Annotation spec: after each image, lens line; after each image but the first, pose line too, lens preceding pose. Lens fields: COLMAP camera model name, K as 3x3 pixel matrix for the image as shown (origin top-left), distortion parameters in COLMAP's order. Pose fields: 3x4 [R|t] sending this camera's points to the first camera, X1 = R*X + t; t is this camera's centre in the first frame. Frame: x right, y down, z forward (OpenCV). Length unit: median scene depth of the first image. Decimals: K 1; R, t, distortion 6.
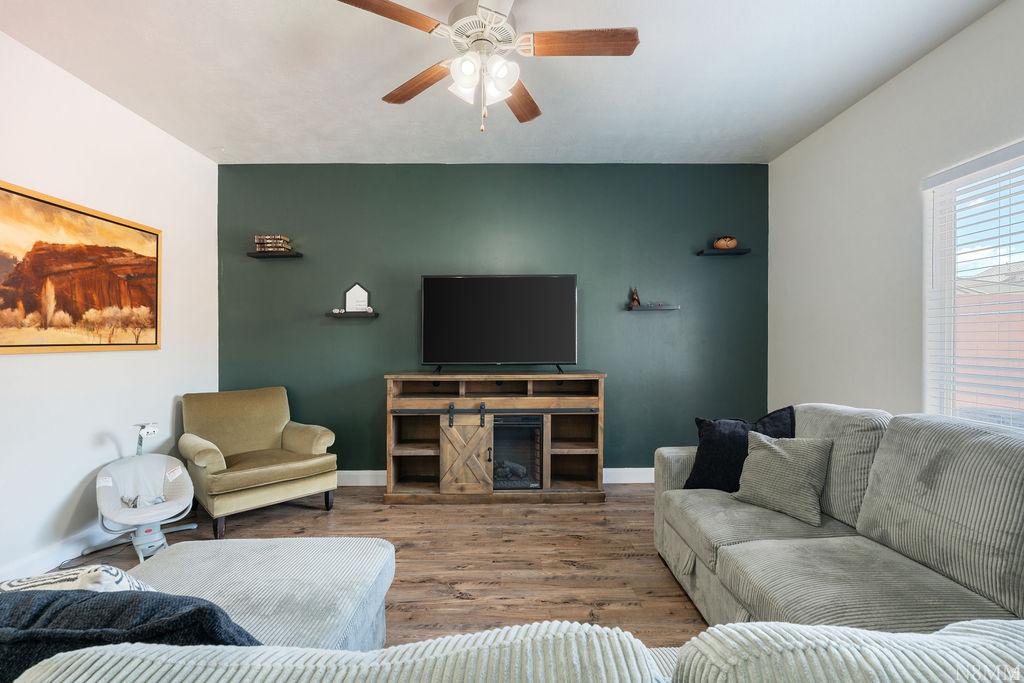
lens RADIAL K [[459.5, 0, 512.5], [0, 459.5, 346.1], [0, 0, 1]] dist [-0.003865, -0.000024]
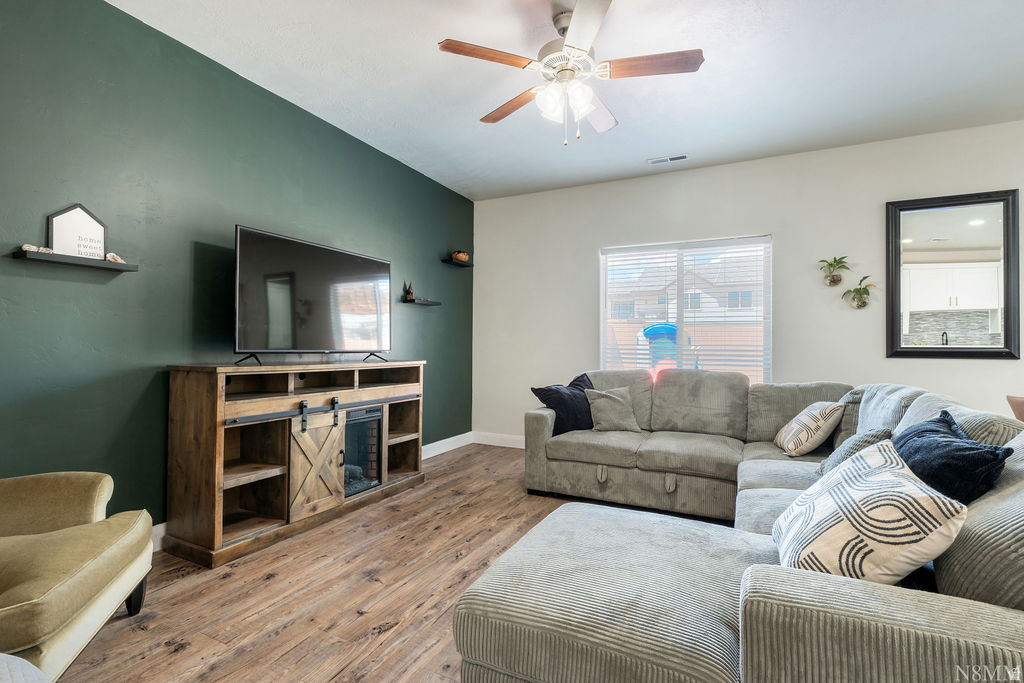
lens RADIAL K [[477.6, 0, 505.3], [0, 477.6, 339.3], [0, 0, 1]] dist [0.001075, -0.000077]
pose [[0.450698, 0.027232, 0.892261, -0.703595], [-0.005629, 0.999601, -0.027664, 0.040413], [-0.892659, 0.007445, 0.450672, 0.332765]]
